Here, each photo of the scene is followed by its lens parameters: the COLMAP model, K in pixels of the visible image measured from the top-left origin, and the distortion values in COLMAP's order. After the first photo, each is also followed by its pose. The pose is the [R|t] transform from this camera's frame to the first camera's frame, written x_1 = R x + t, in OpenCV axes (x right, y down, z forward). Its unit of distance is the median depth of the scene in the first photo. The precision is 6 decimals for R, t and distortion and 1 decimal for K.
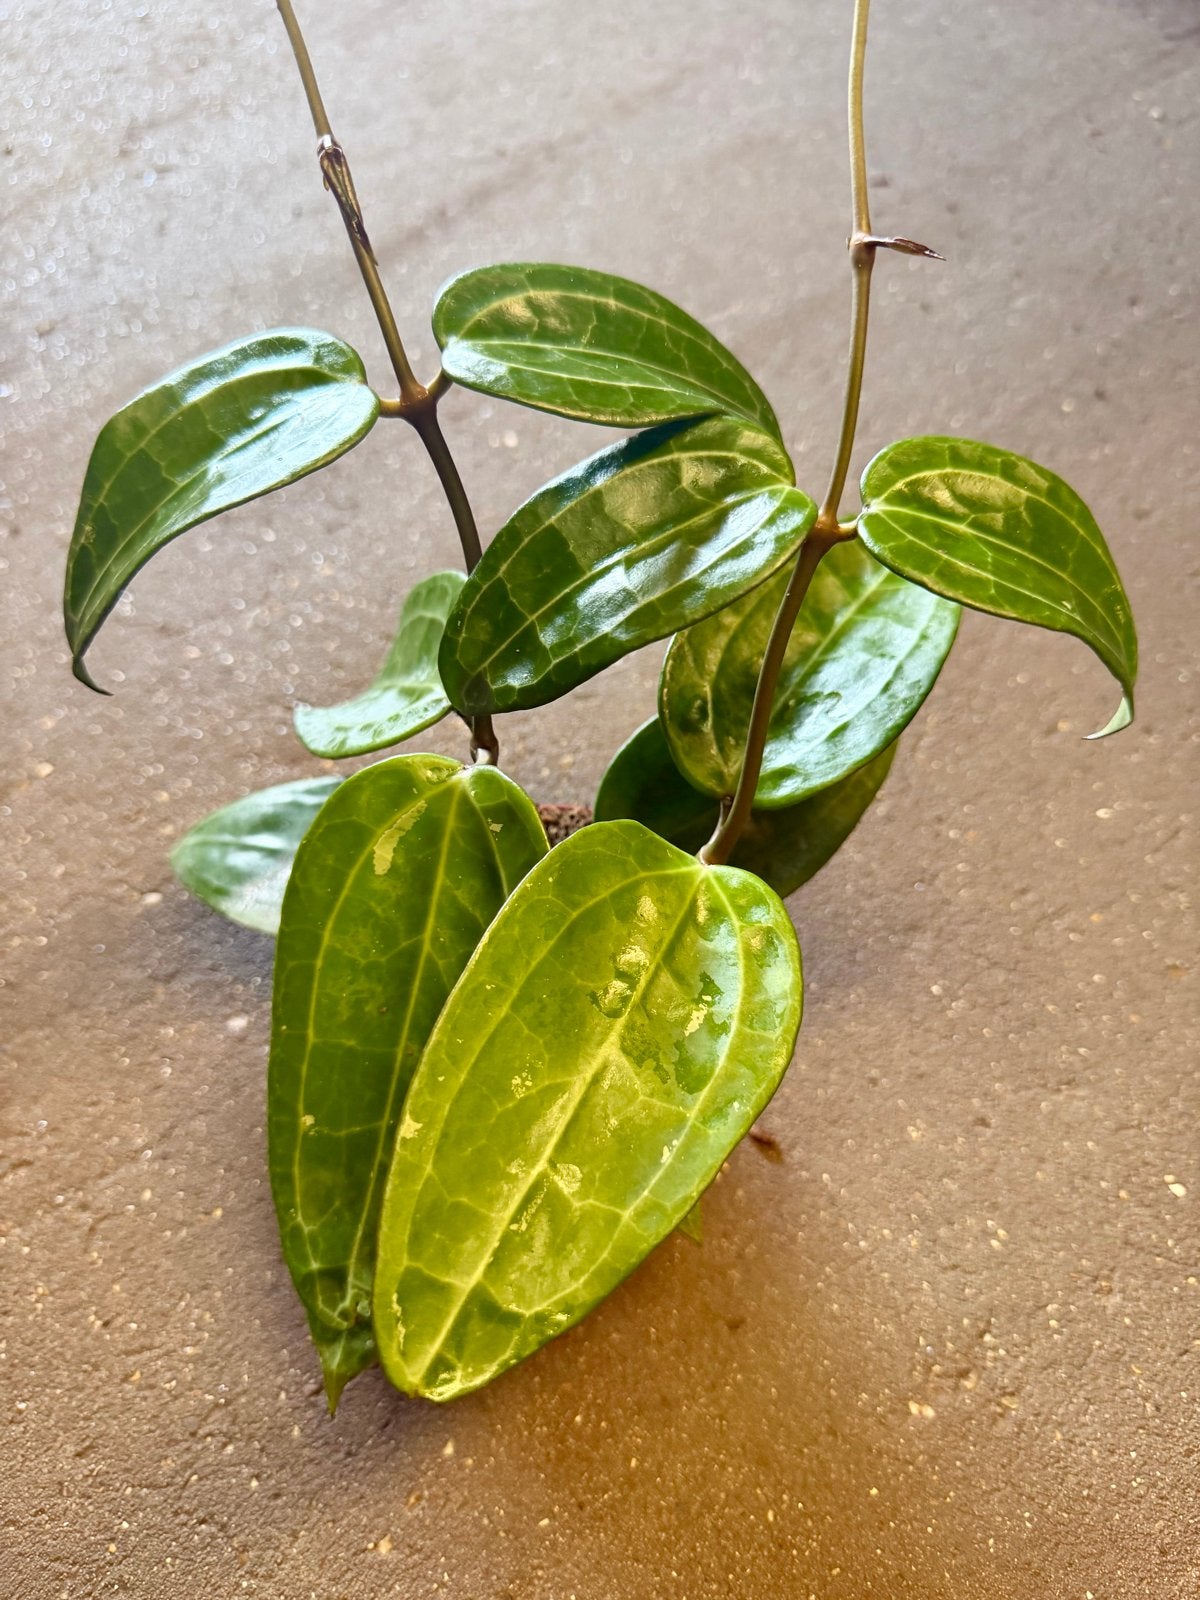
lens RADIAL K [[1248.8, 0, 552.3], [0, 1248.8, 800.6], [0, 0, 1]] dist [-0.007509, 0.000779]
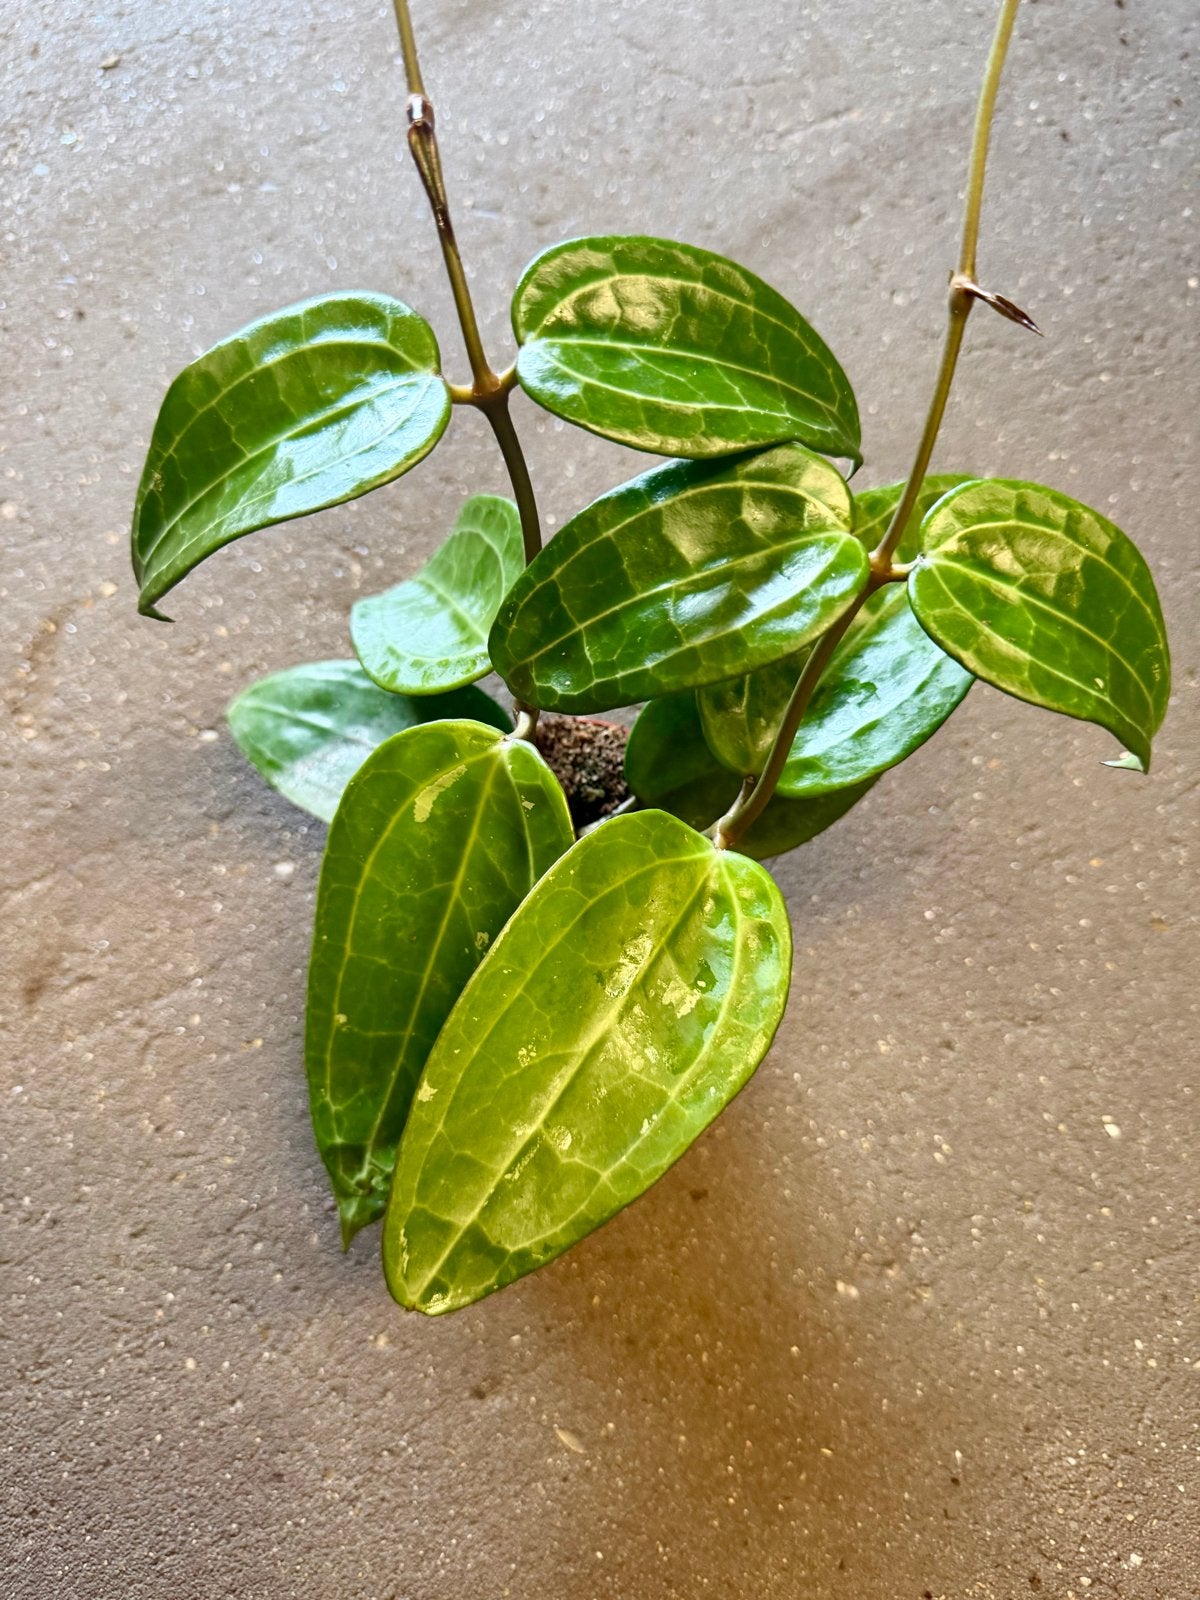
lens RADIAL K [[1241.4, 0, 549.1], [0, 1241.4, 798.9], [0, 0, 1]] dist [0.044230, -0.090306]
pose [[0.993887, 0.107737, -0.024111, -0.001849], [-0.098302, 0.962999, 0.250938, -0.223892], [0.050254, -0.247034, 0.967703, -0.032110]]
